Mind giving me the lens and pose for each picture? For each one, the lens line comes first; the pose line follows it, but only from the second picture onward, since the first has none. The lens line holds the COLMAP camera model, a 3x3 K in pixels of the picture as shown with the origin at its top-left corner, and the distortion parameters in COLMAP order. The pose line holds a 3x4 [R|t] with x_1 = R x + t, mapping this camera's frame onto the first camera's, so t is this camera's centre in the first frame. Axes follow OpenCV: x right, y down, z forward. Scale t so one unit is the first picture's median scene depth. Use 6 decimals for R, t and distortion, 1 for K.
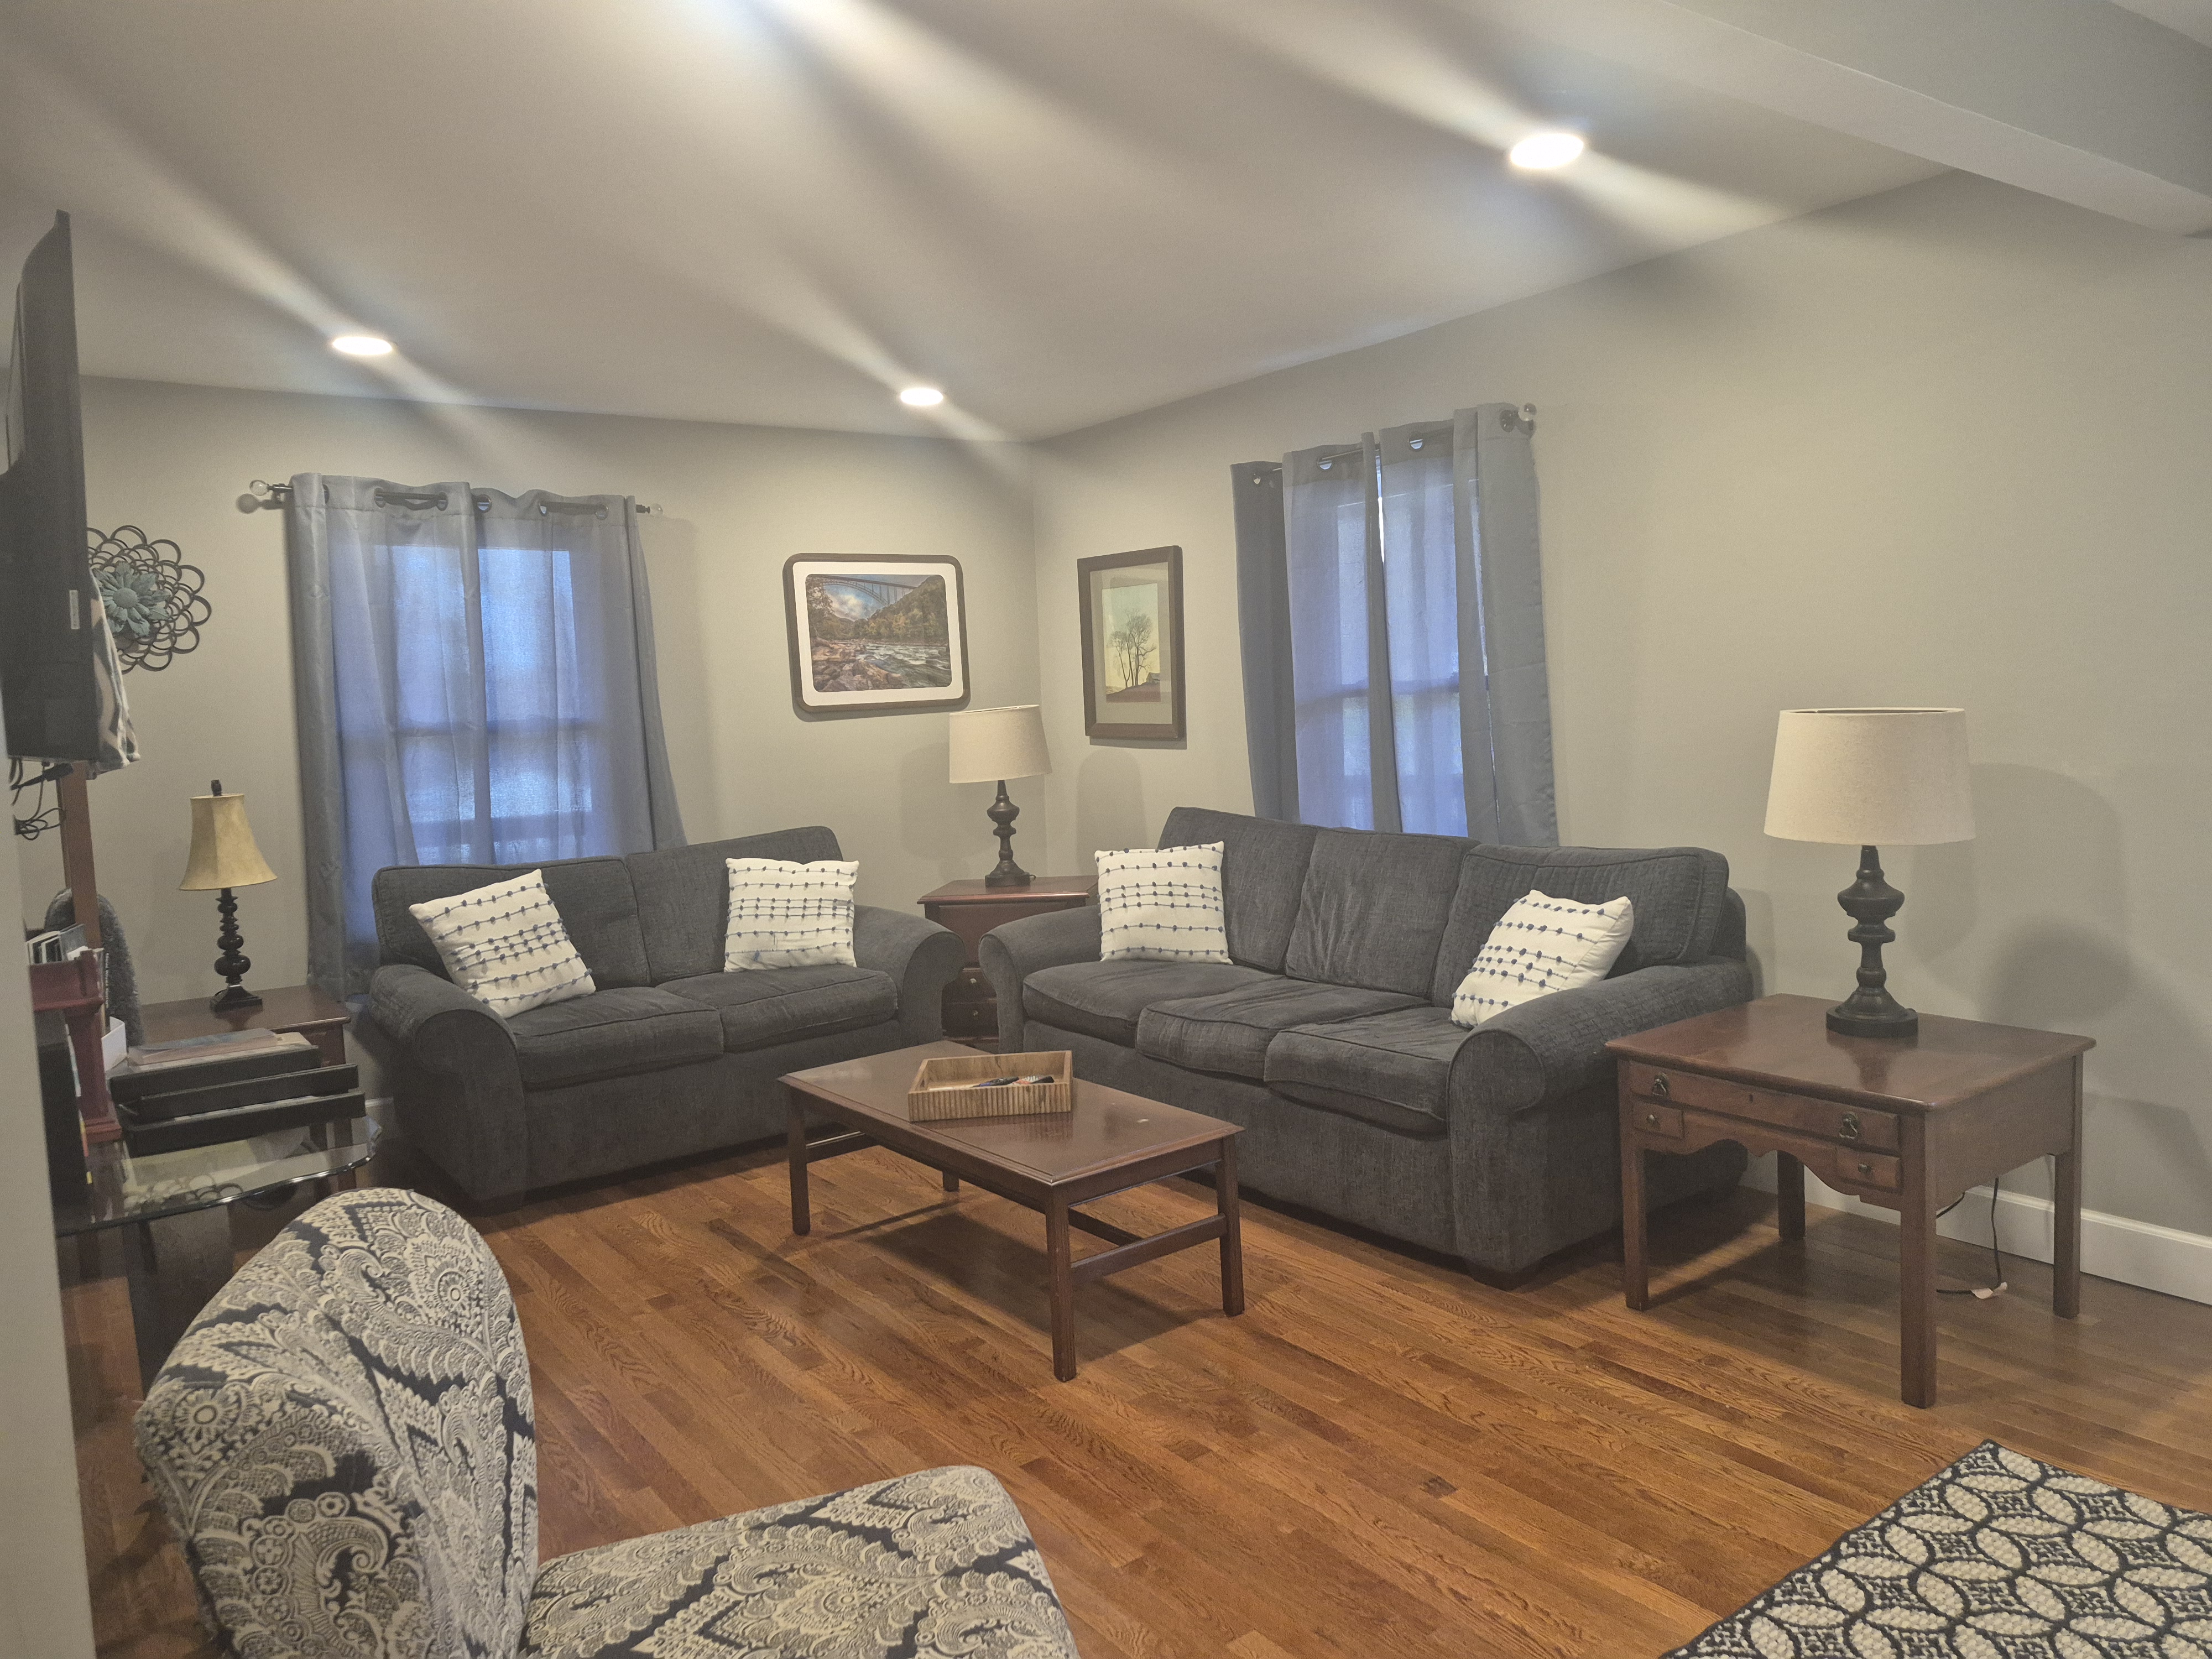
lens RADIAL K [[1527.0, 0, 1106.0], [0, 1527.0, 829.5], [0, 0, 1]] dist [0.001752, -0.056319]
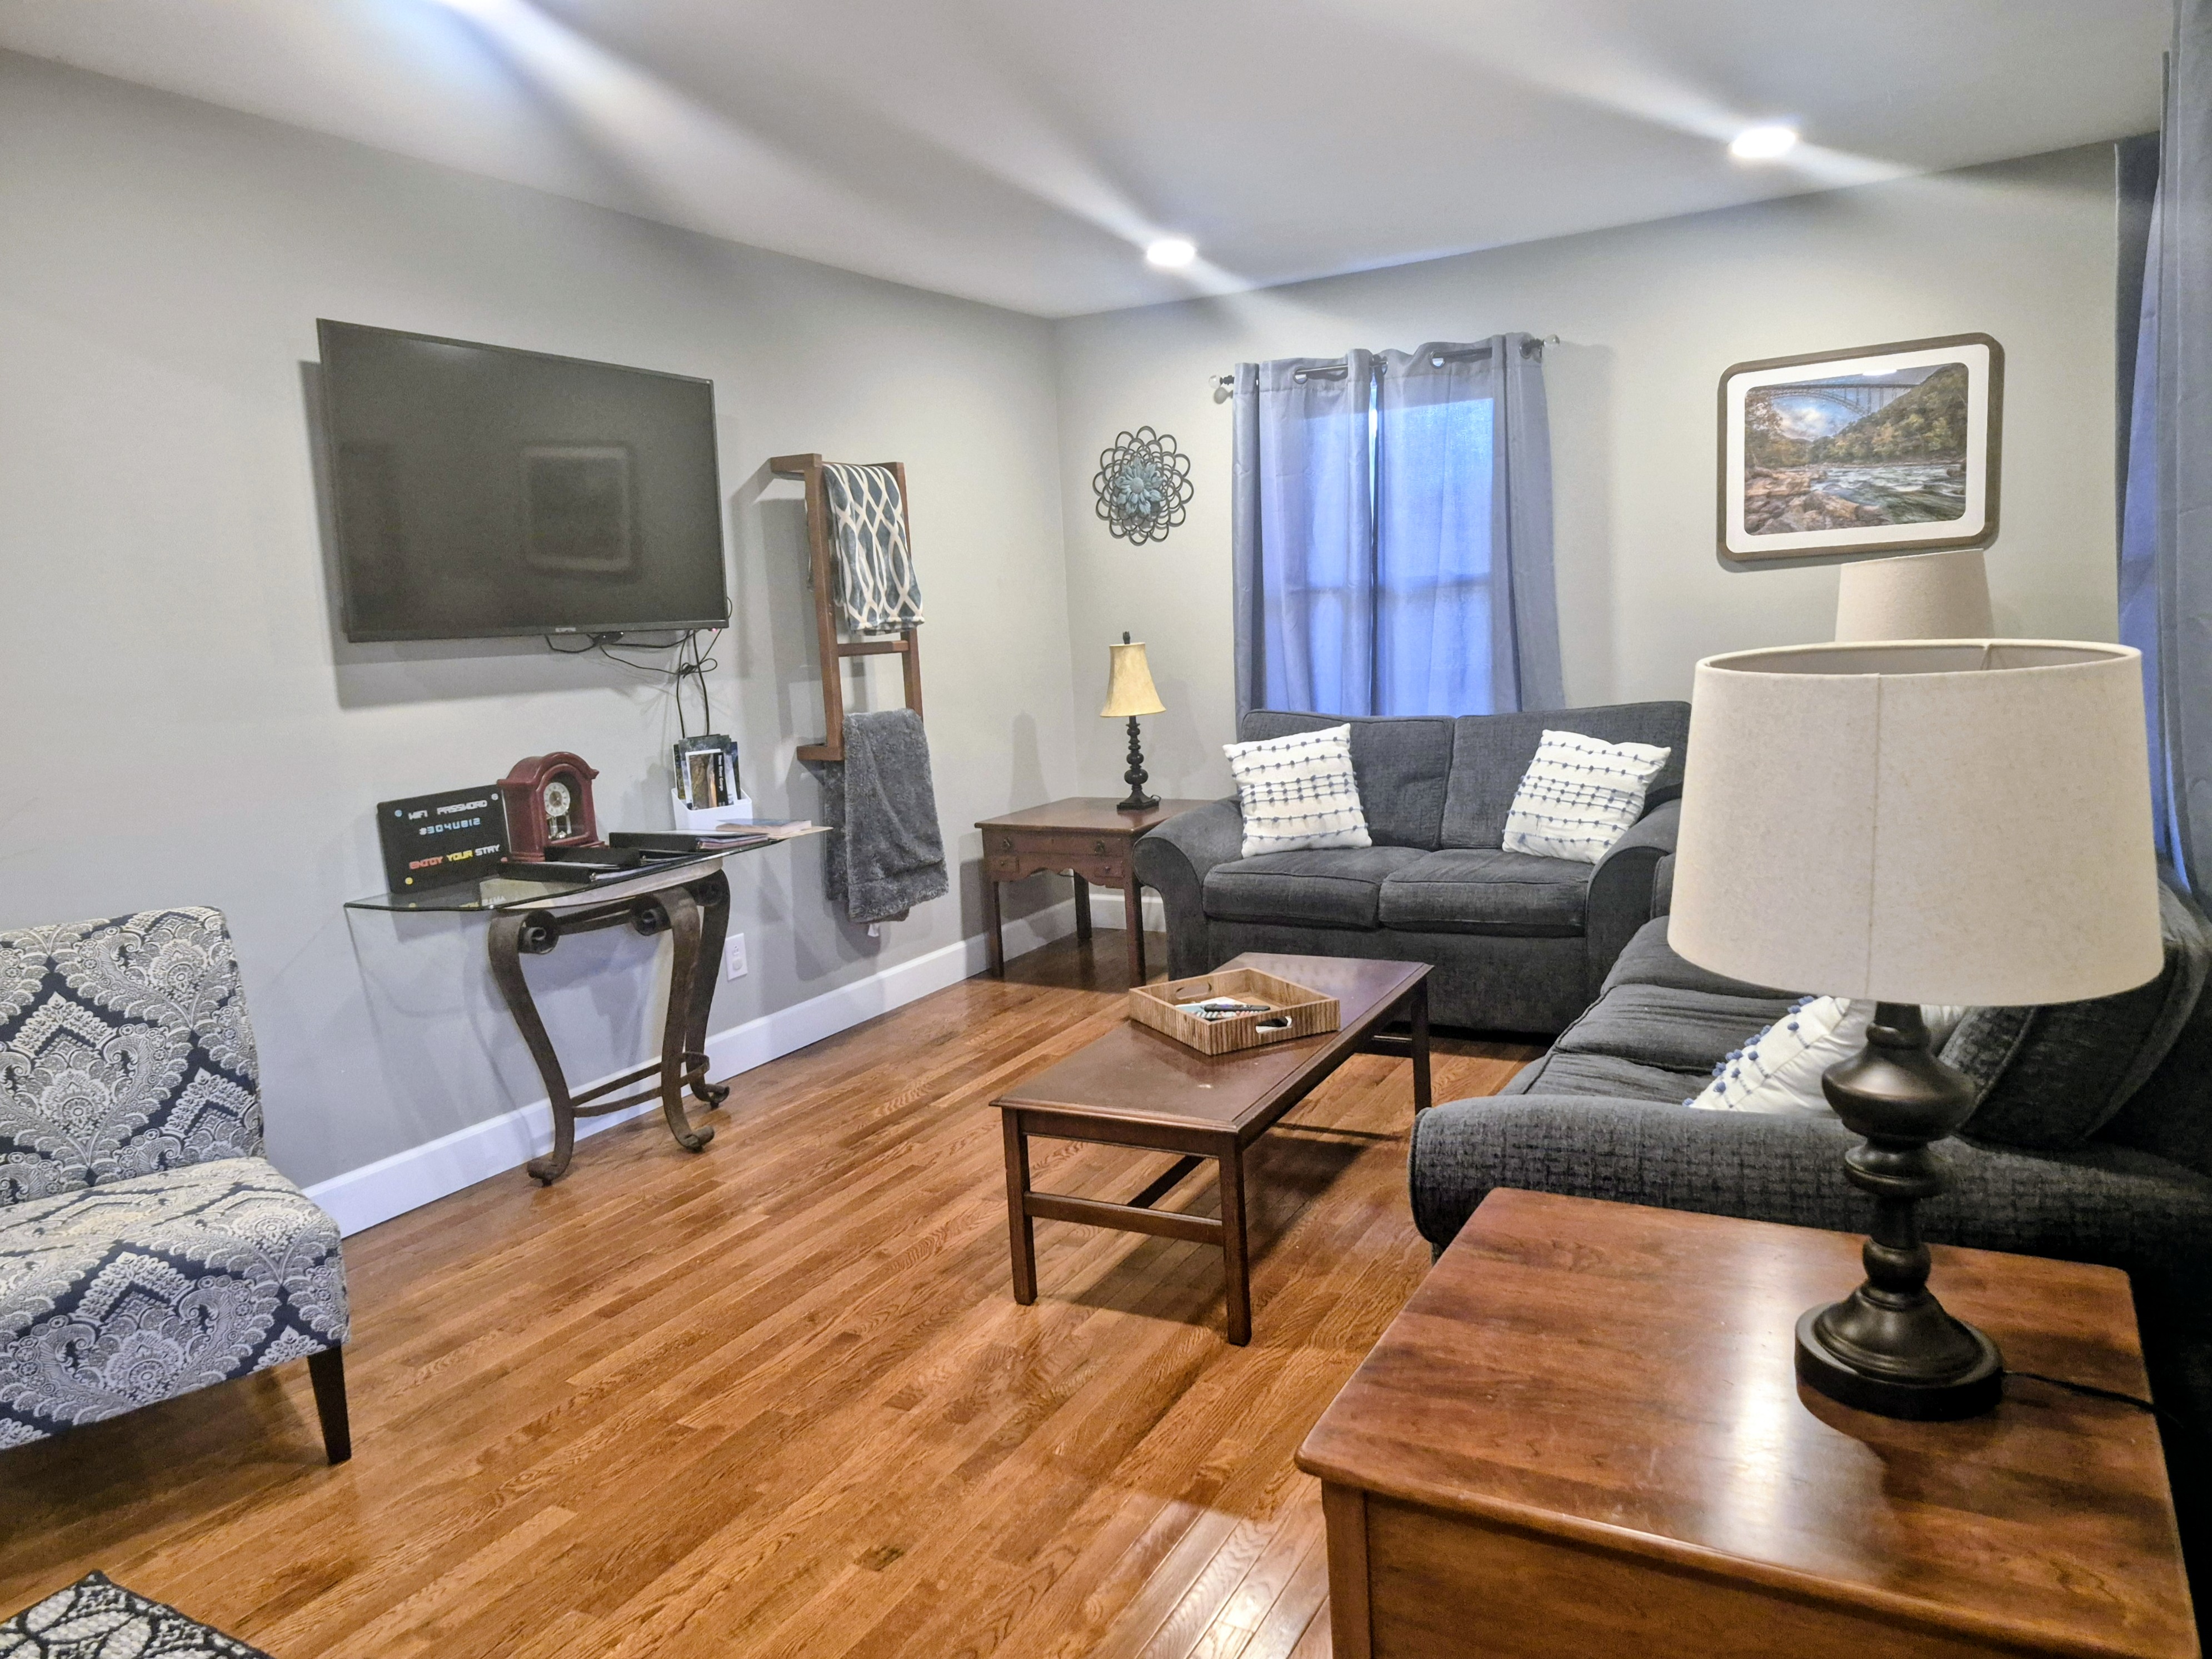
lens RADIAL K [[1511.0, 0, 1098.0], [0, 1511.0, 823.1], [0, 0, 1]] dist [0.096993, -0.132340]
pose [[0.391646, 0.152557, -0.907381, 0.503146], [-0.038389, 0.988010, 0.149543, -0.053934], [0.919315, -0.023734, 0.392806, 0.404201]]
